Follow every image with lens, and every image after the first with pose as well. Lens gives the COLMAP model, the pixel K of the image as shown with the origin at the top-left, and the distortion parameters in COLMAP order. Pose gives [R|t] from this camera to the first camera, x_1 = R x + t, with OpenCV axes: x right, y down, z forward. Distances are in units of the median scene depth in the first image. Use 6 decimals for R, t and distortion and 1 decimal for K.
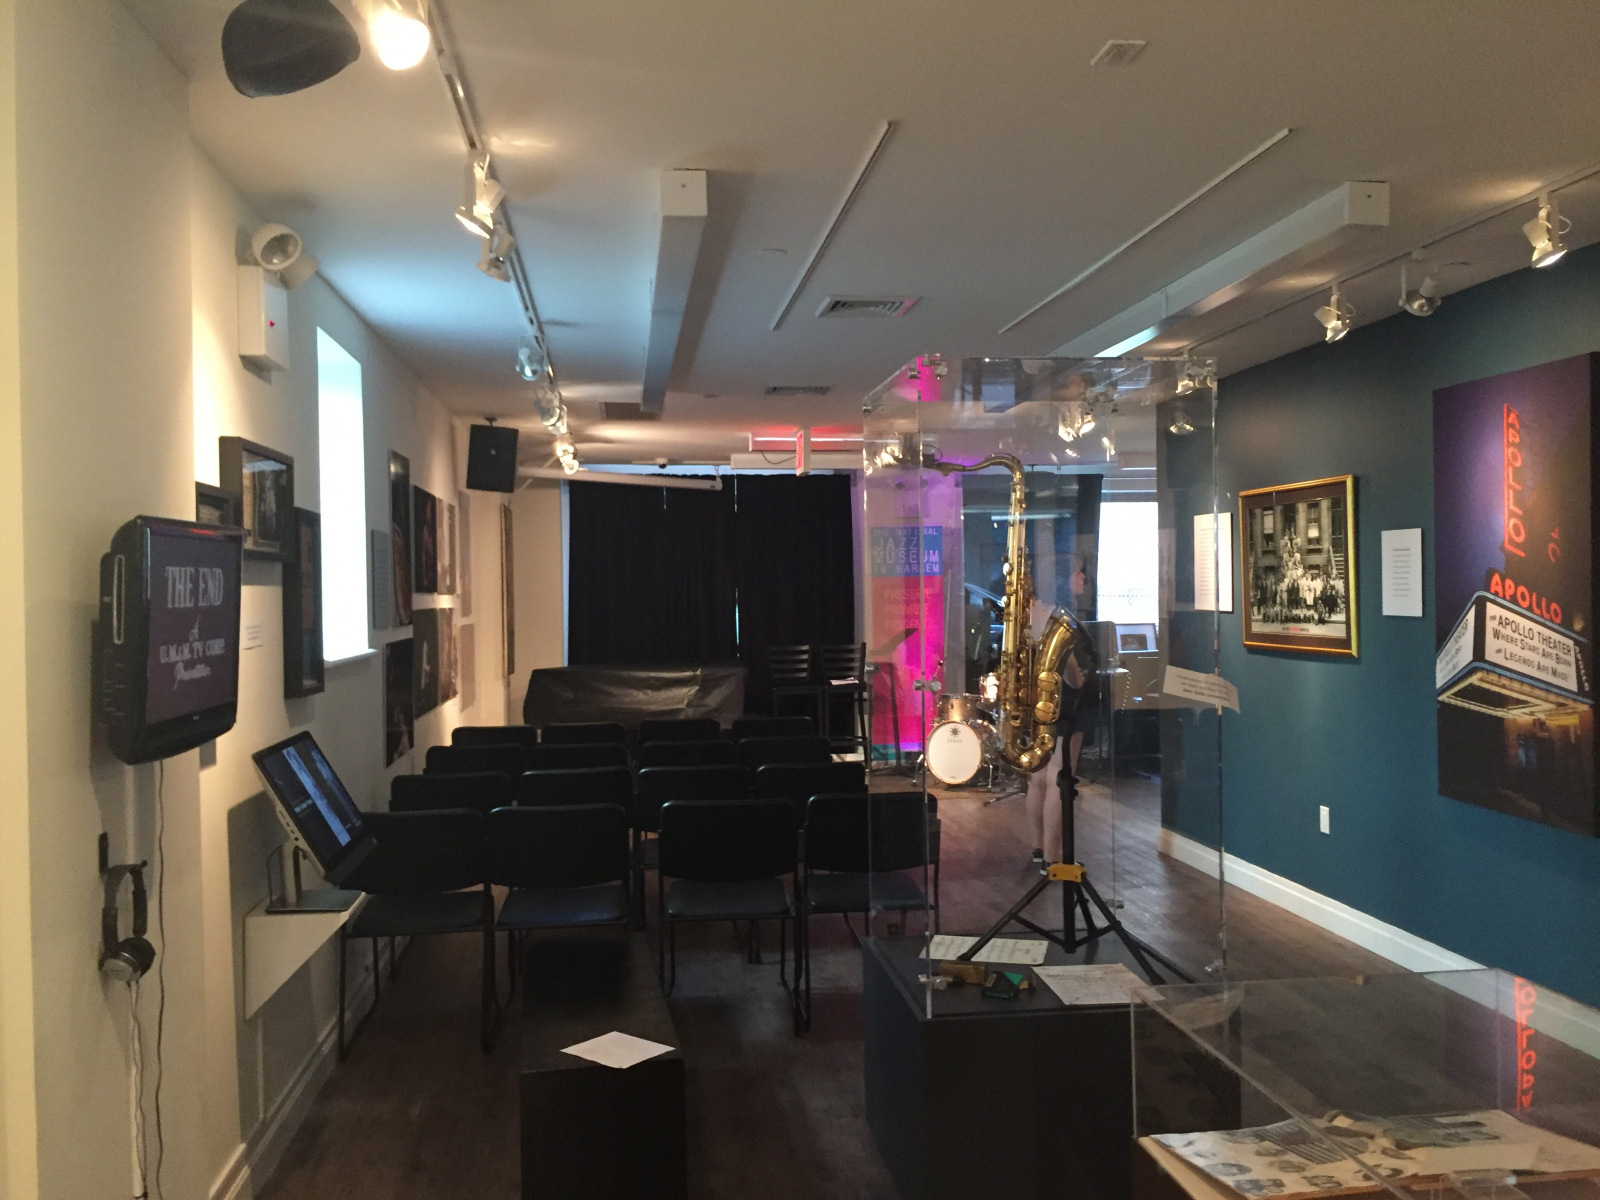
lens RADIAL K [[1356.6, 0, 799.4], [0, 1356.6, 595.2], [0, 0, 1]] dist [0.003325, -0.000839]
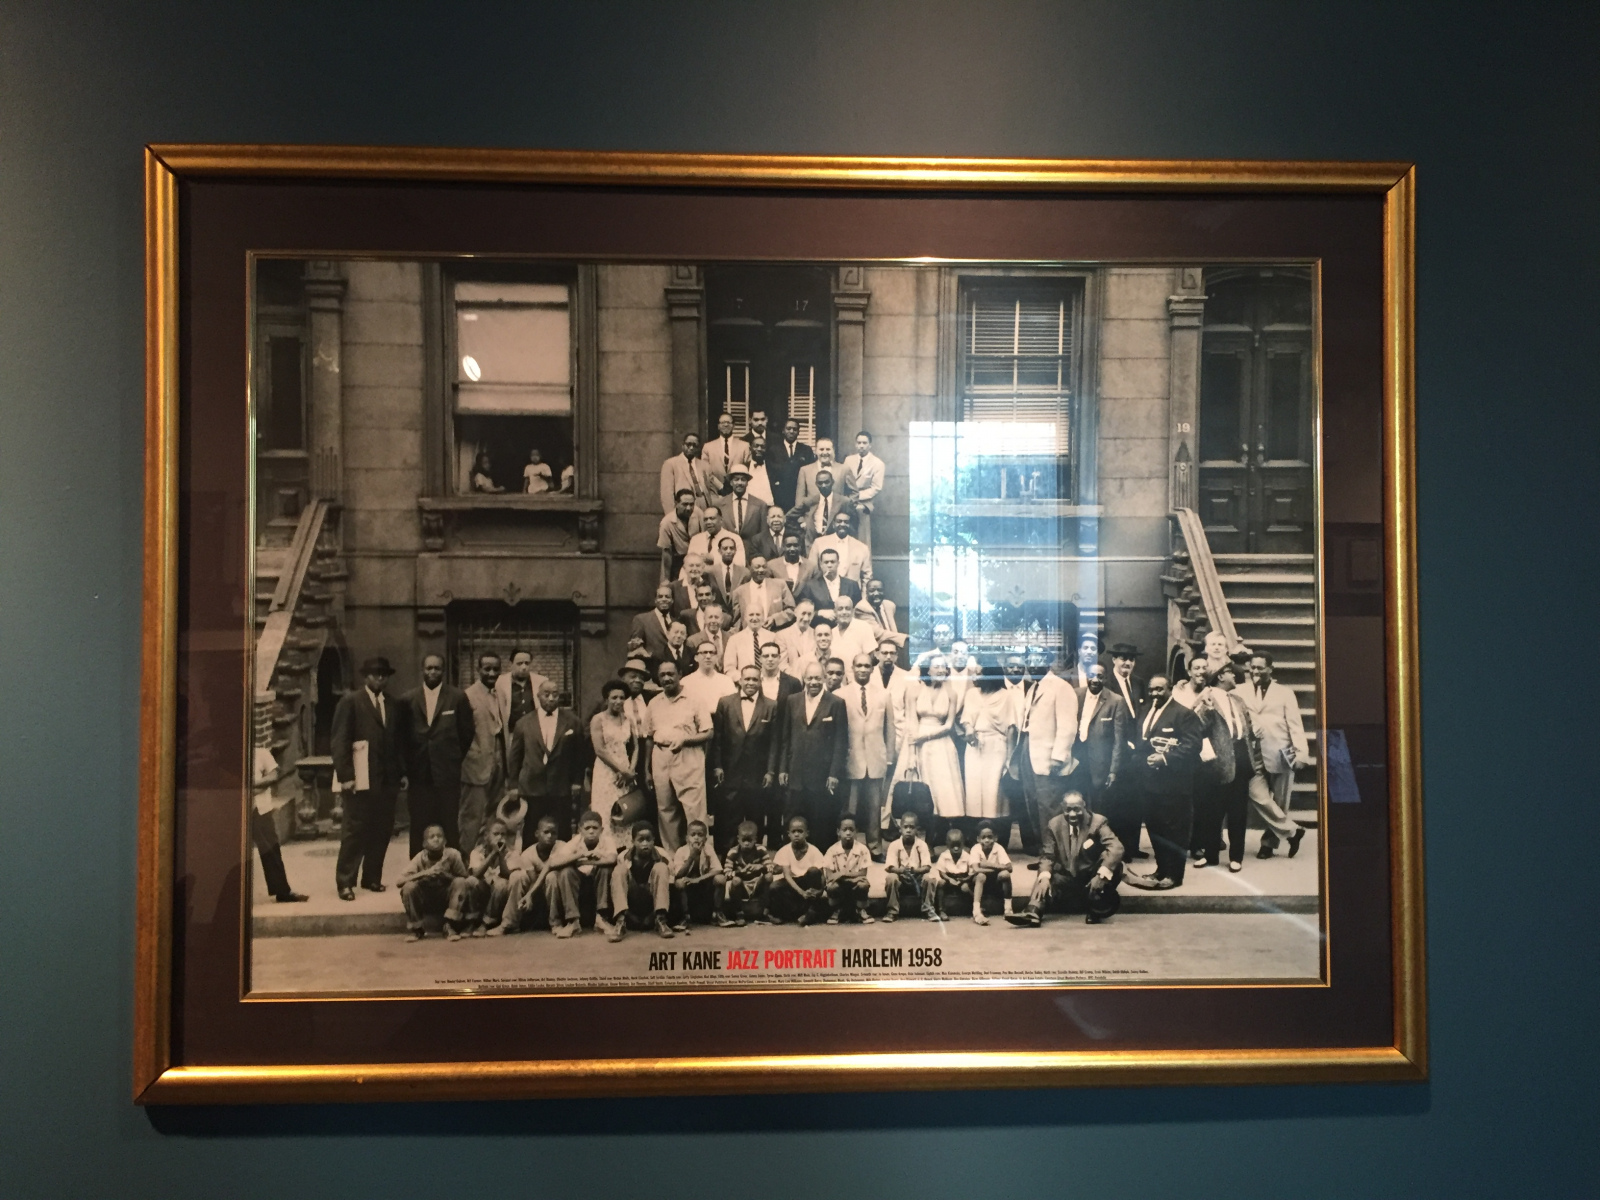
lens RADIAL K [[1356.6, 0, 799.9], [0, 1356.6, 600.0], [0, 0, 1]] dist [0.003325, -0.000839]
pose [[0.090512, 0.026182, 0.995551, 0.226288], [0.005716, 0.999624, -0.026809, -0.021650], [-0.995879, 0.008117, 0.090328, 1.204914]]
